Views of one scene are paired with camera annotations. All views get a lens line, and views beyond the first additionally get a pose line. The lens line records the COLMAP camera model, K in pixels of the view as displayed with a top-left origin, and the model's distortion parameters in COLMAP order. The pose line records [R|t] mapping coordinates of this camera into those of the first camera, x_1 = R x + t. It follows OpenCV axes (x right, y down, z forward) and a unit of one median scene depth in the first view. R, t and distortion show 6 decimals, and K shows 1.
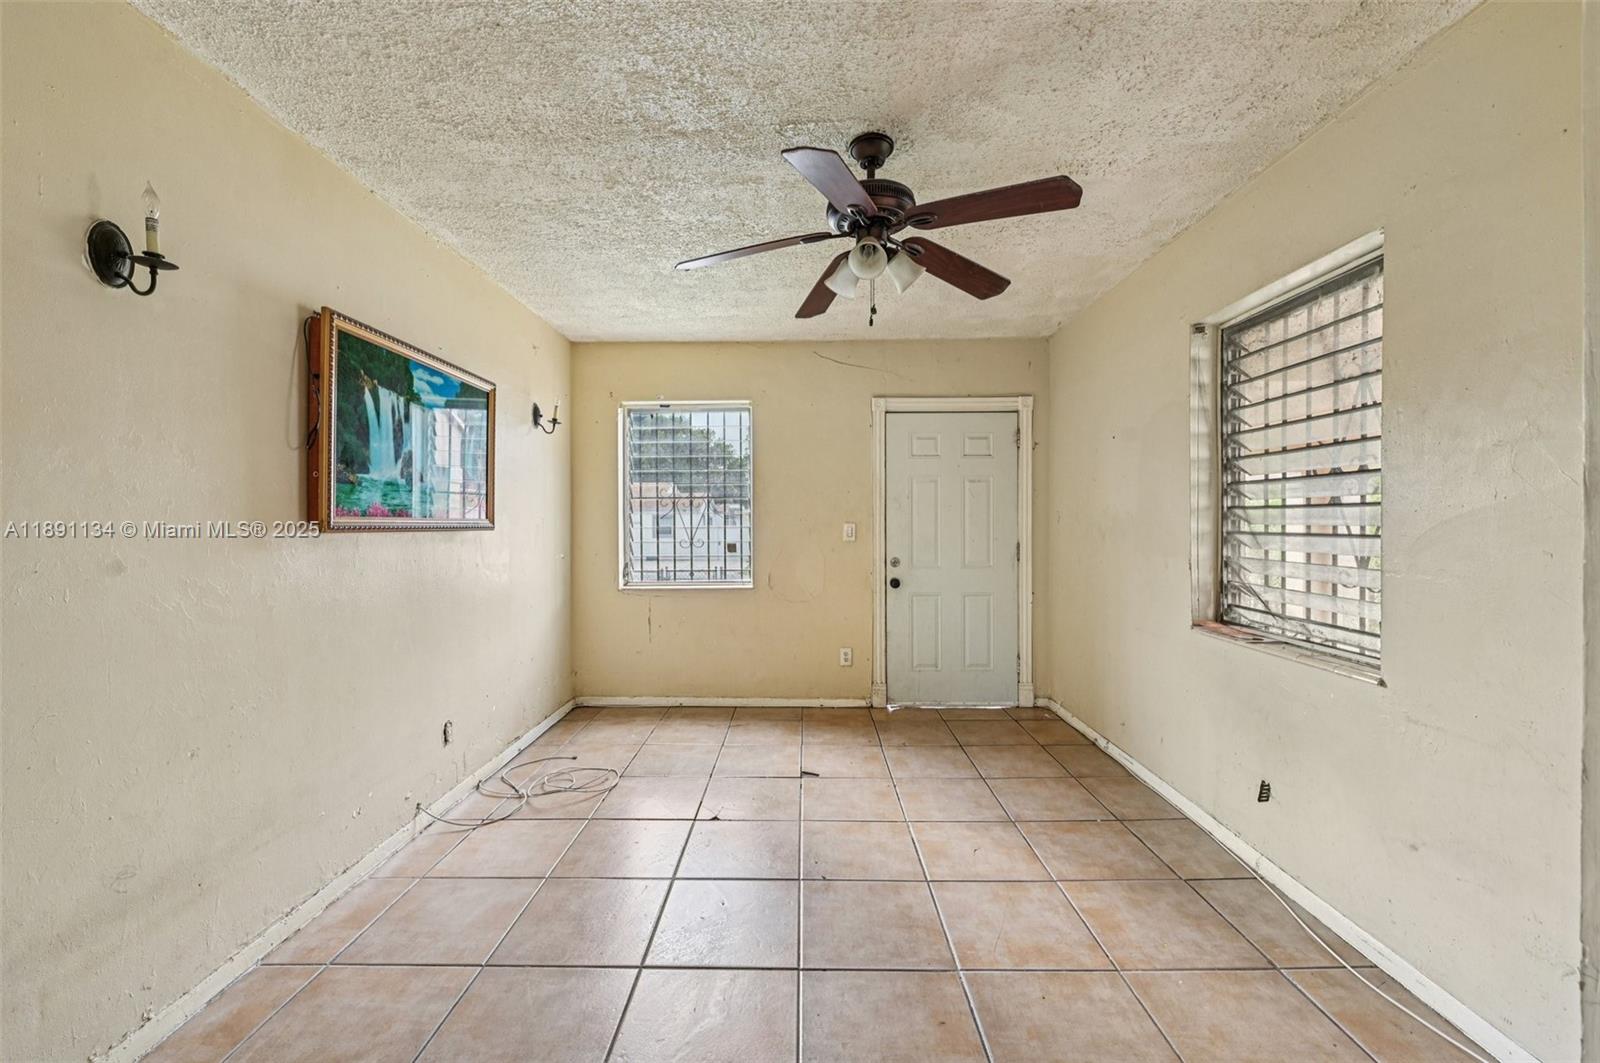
lens RADIAL K [[643.0, 0, 800.0], [0, 643.0, 531.5], [0, 0, 1]] dist [-0.010231, -0.000086]
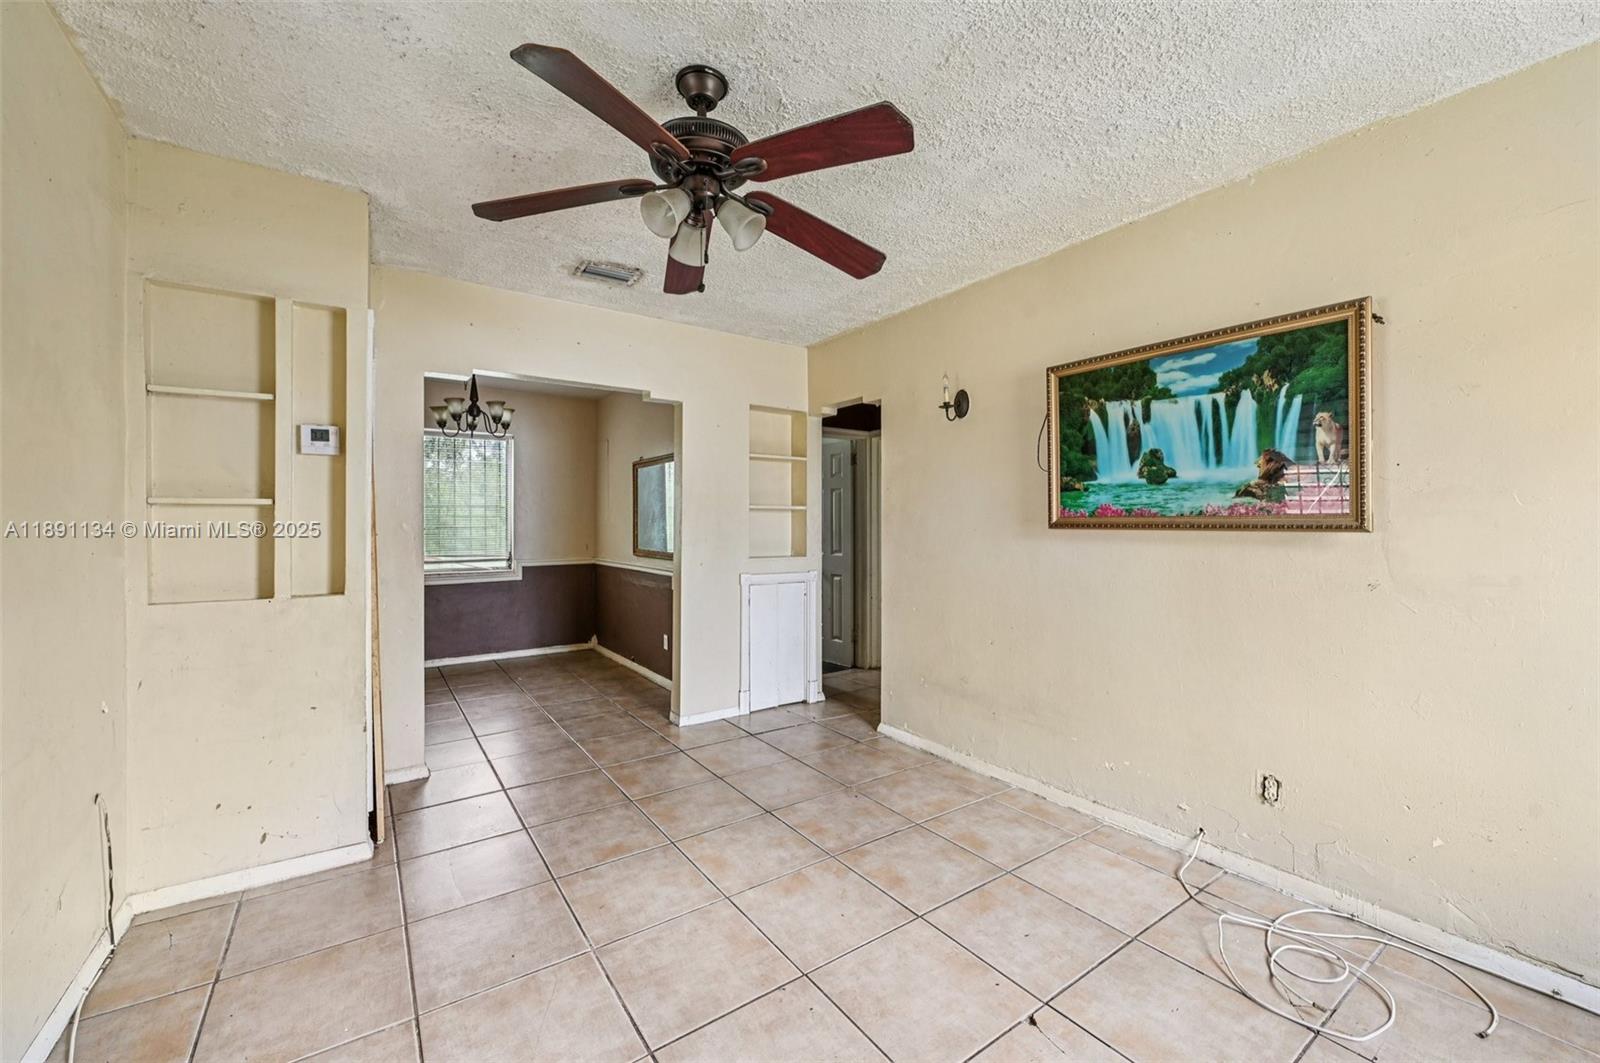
lens RADIAL K [[635.8, 0, 797.0], [0, 635.8, 521.3], [0, 0, 1]] dist [-0.001392, -0.000262]
pose [[-0.816789, 0.001243, -0.576935, 0.443015], [-0.003669, 0.999966, 0.007348, -0.019106], [0.576925, 0.008119, -0.816757, 1.569116]]
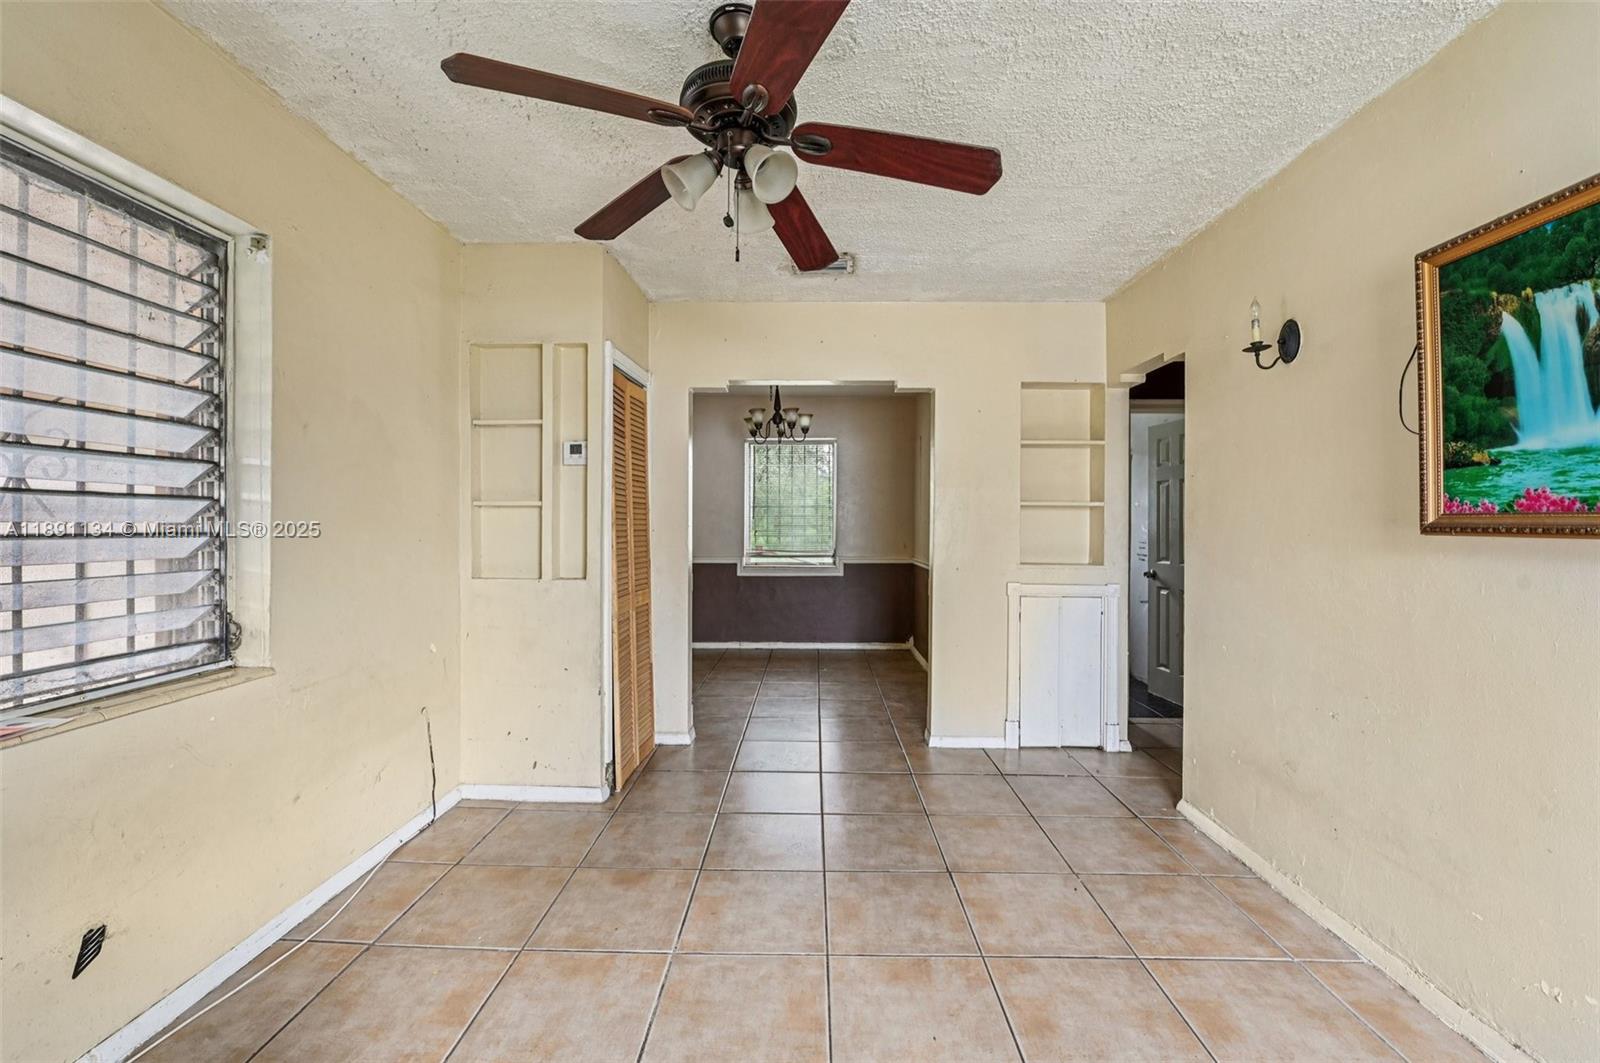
lens RADIAL K [[643.7, 0, 800.2], [0, 643.7, 519.7], [0, 0, 1]] dist [-0.006752, -0.000428]
pose [[-0.999927, -0.002573, 0.011784, 0.024834], [-0.002489, 0.999972, 0.007083, -0.017213], [-0.011802, 0.007053, -0.999905, 1.562728]]
